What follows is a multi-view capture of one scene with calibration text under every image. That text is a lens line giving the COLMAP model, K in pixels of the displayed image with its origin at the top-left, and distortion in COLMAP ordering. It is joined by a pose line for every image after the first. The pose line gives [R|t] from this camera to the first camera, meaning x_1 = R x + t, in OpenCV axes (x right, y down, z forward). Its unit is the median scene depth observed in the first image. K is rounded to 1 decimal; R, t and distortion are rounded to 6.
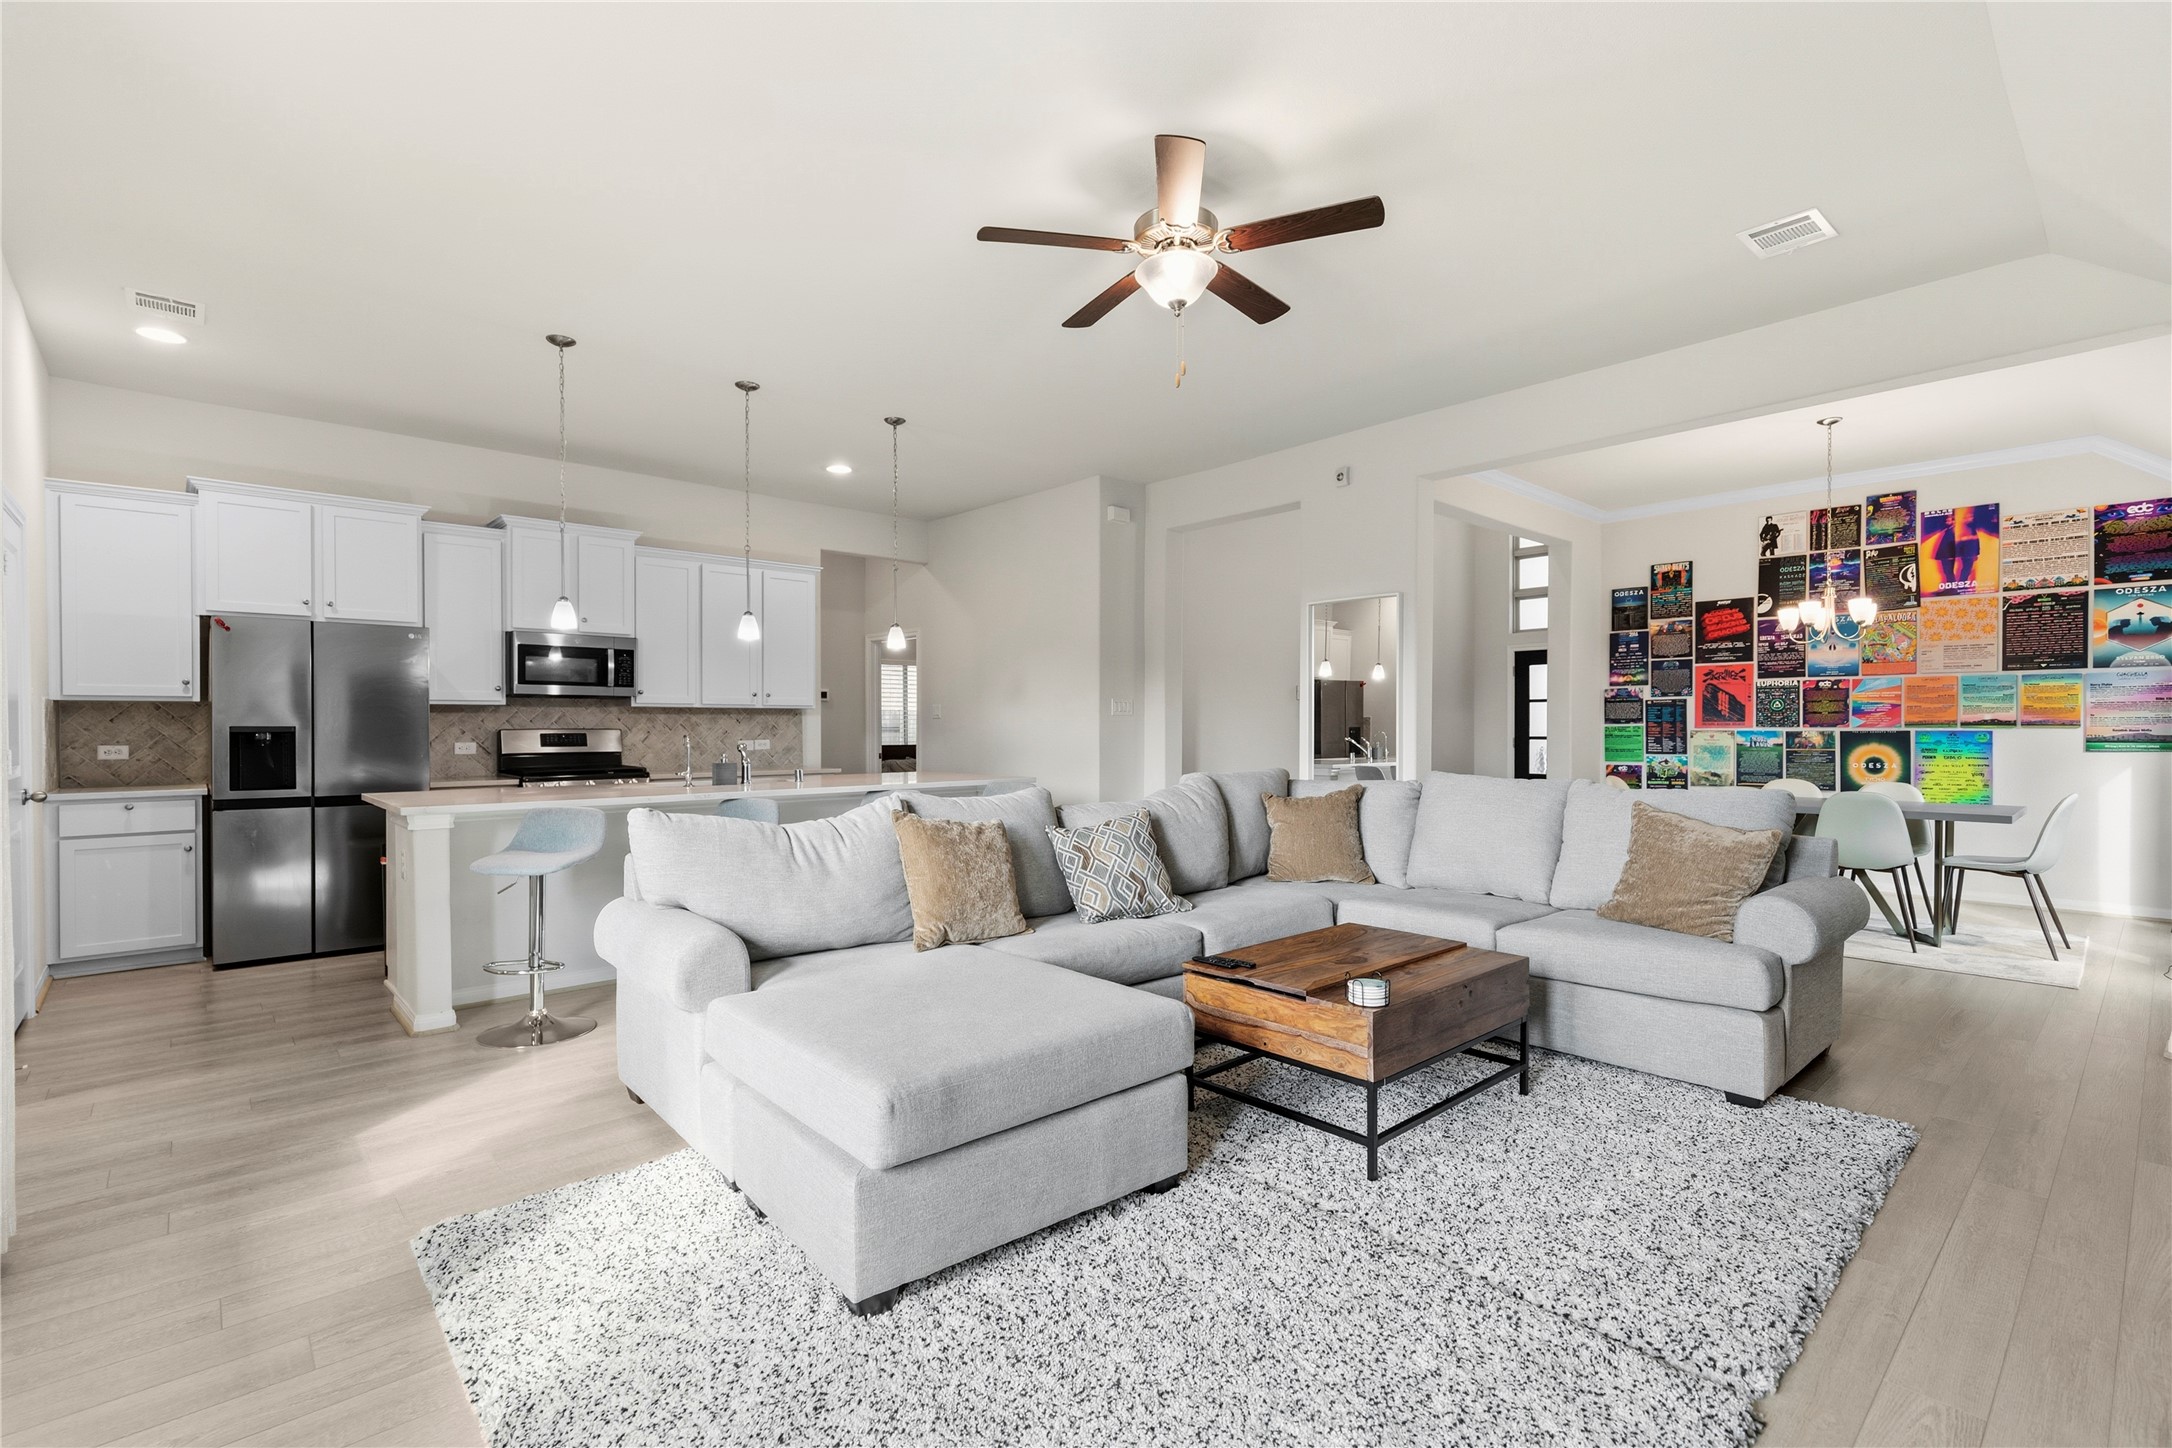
lens RADIAL K [[991.1, 0, 1090.4], [0, 991.1, 725.0], [0, 0, 1]] dist [0.004699, -0.000419]
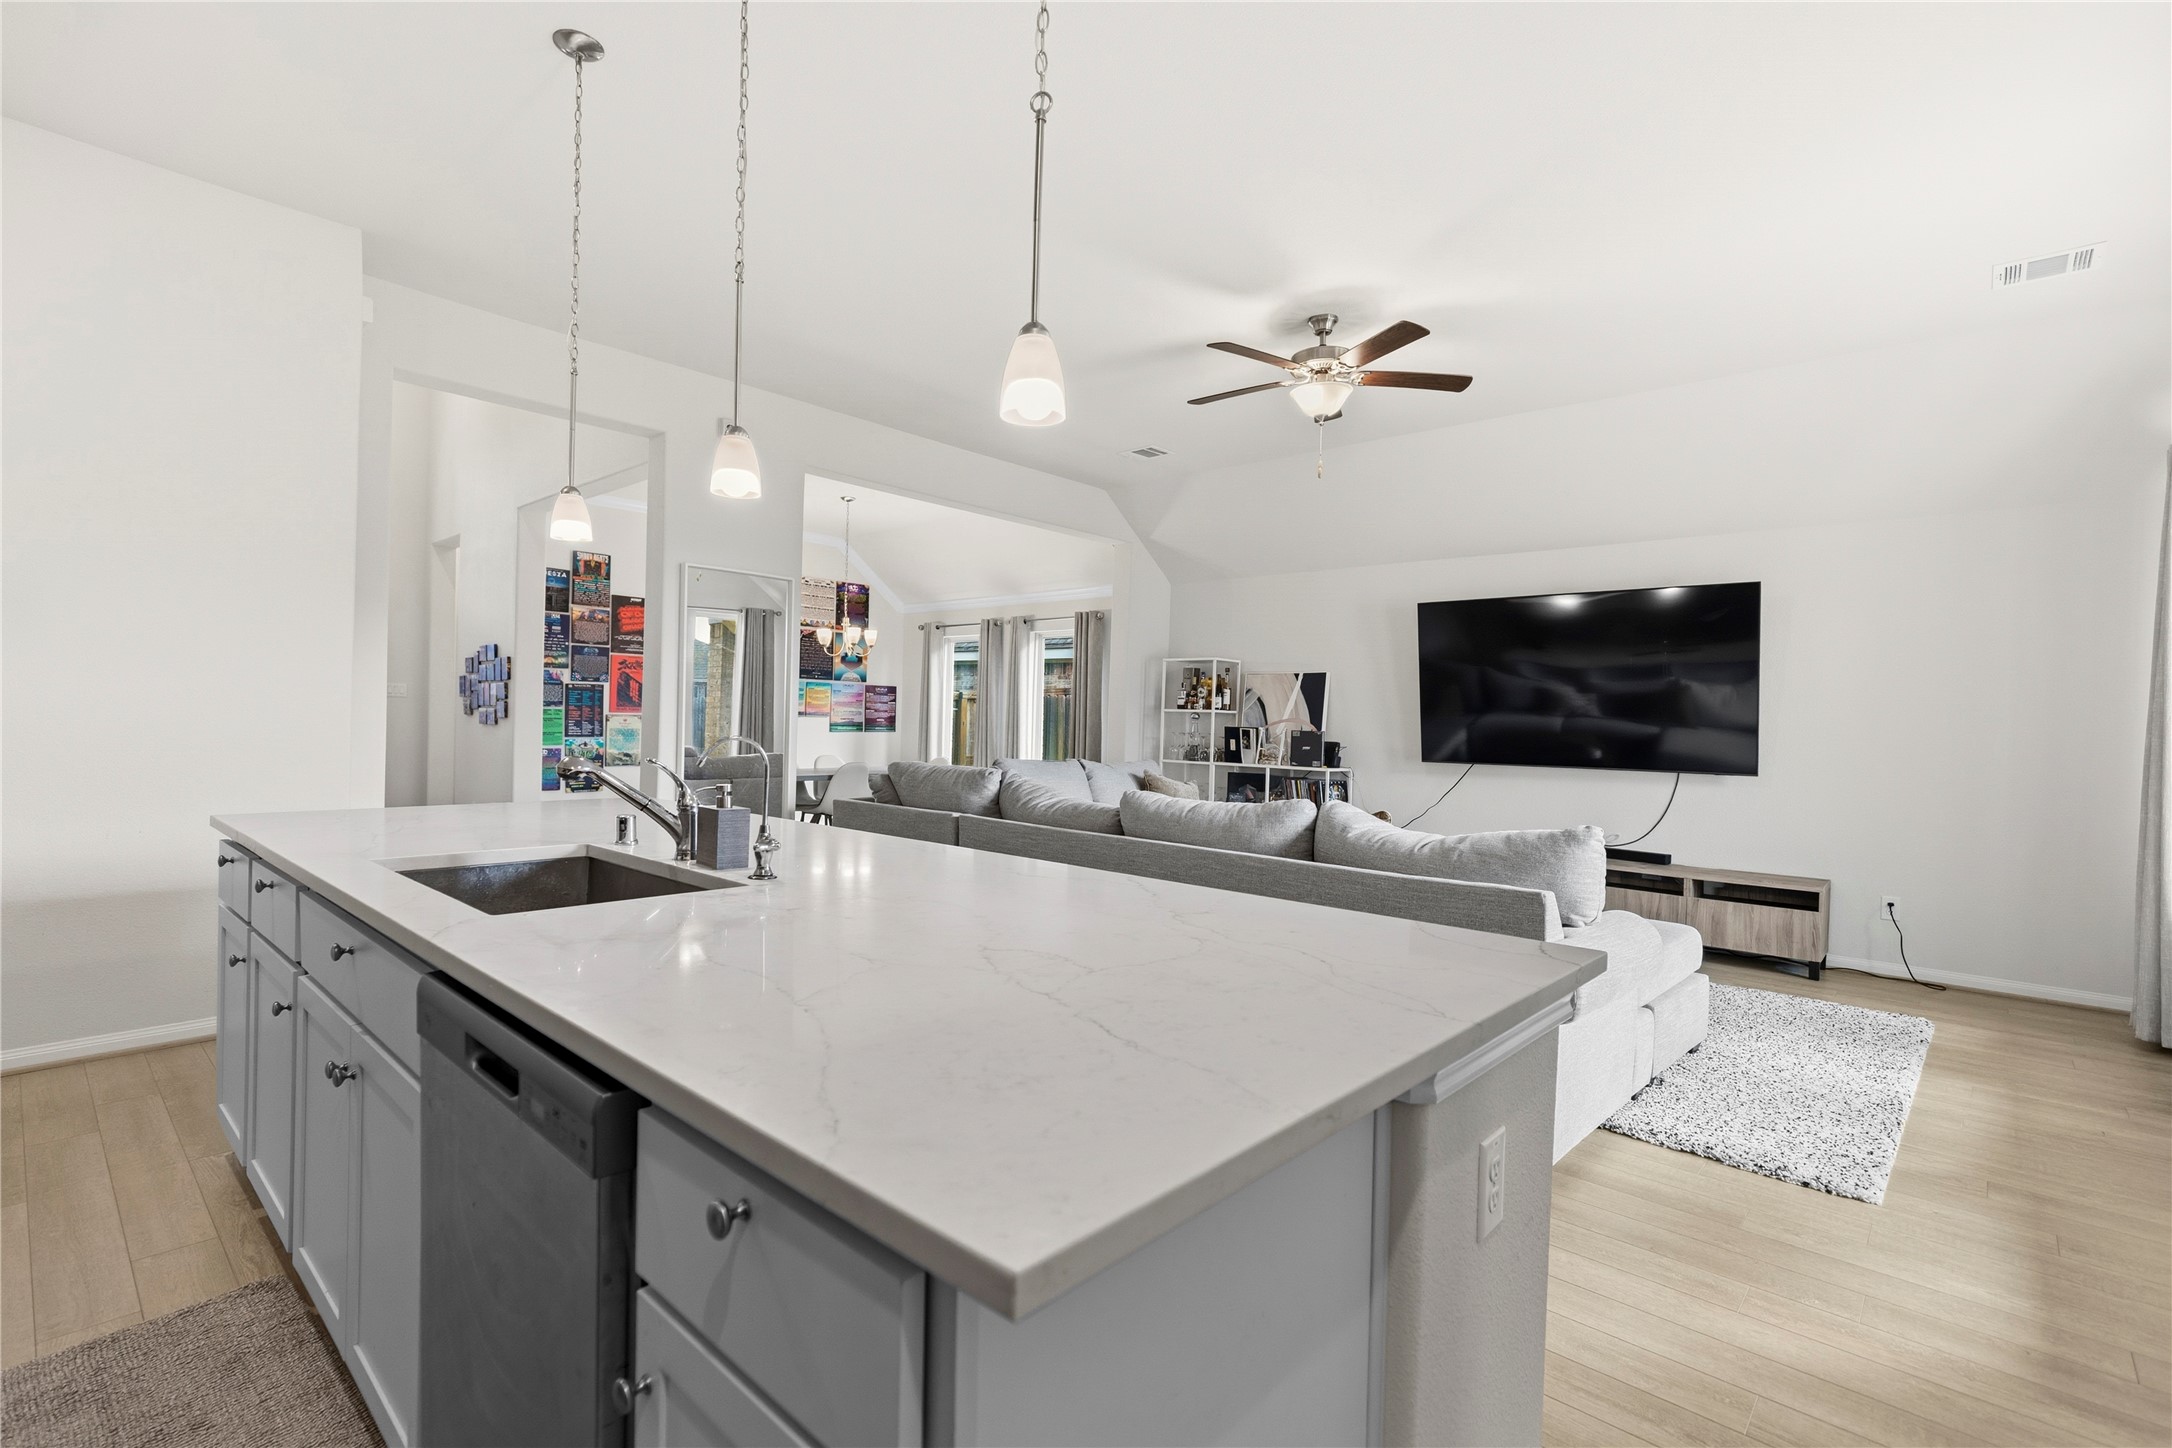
lens RADIAL K [[991.1, 0, 1083.6], [0, 991.1, 730.1], [0, 0, 1]] dist [0.004699, -0.000419]
pose [[-0.097718, -0.008852, 0.995175, -0.503282], [-0.026078, 0.999640, 0.006331, 0.002201], [-0.994872, -0.025333, -0.097913, 0.589707]]
